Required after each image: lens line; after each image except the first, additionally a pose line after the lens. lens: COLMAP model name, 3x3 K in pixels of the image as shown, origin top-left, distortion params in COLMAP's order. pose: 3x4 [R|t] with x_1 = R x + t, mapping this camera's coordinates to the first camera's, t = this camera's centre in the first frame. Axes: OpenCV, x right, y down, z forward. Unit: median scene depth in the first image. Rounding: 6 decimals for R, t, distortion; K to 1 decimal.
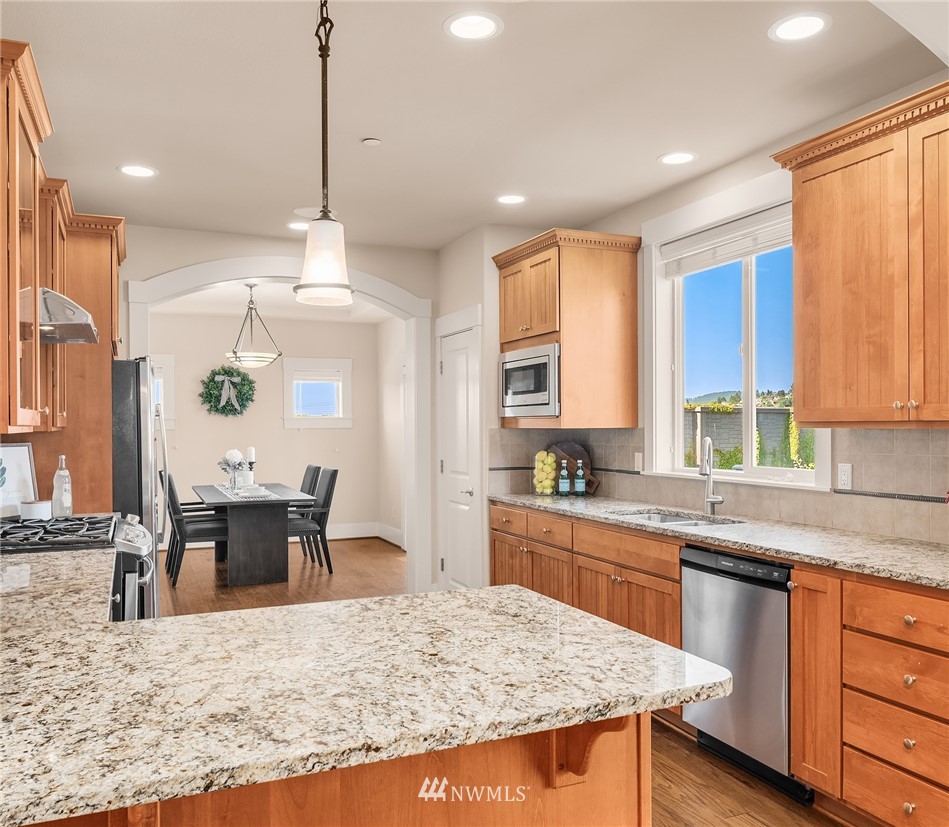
lens RADIAL K [[800.3, 0, 471.9], [0, 800.3, 430.6], [0, 0, 1]] dist [-0.009167, -0.006088]
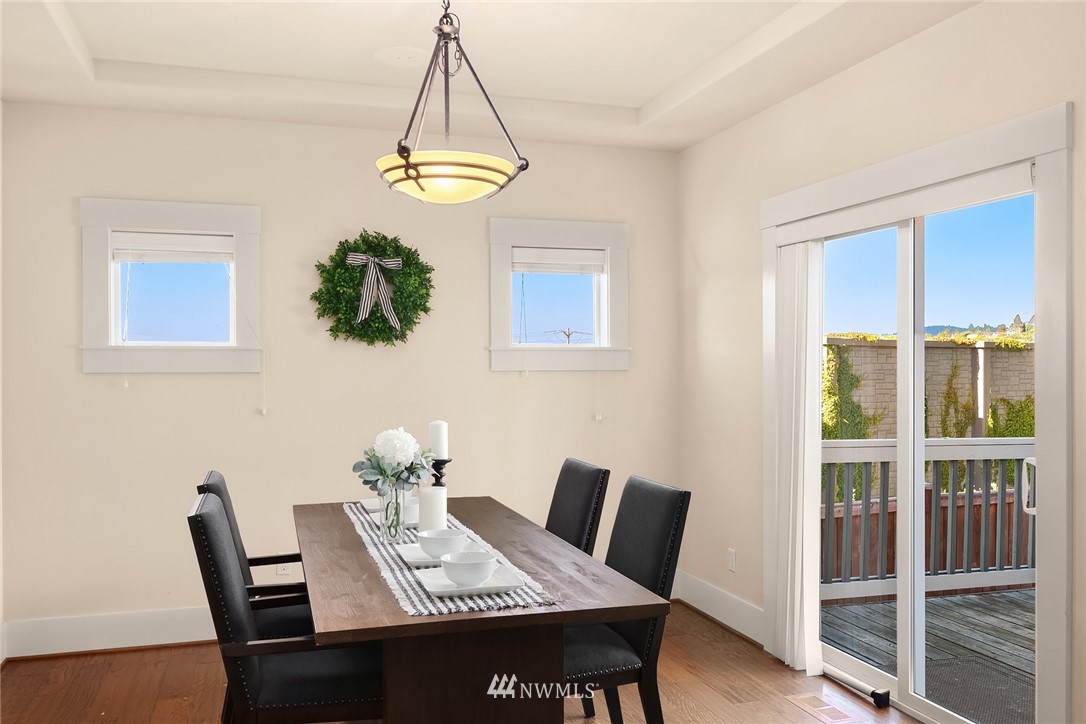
lens RADIAL K [[899.4, 0, 536.3], [0, 899.4, 363.0], [0, 0, 1]] dist [-0.008013, 0.002387]
pose [[0.994728, 0.002350, -0.102522, -0.163122], [-0.003300, 0.999953, -0.009101, -0.002579], [0.102496, 0.009392, 0.994689, 0.507587]]
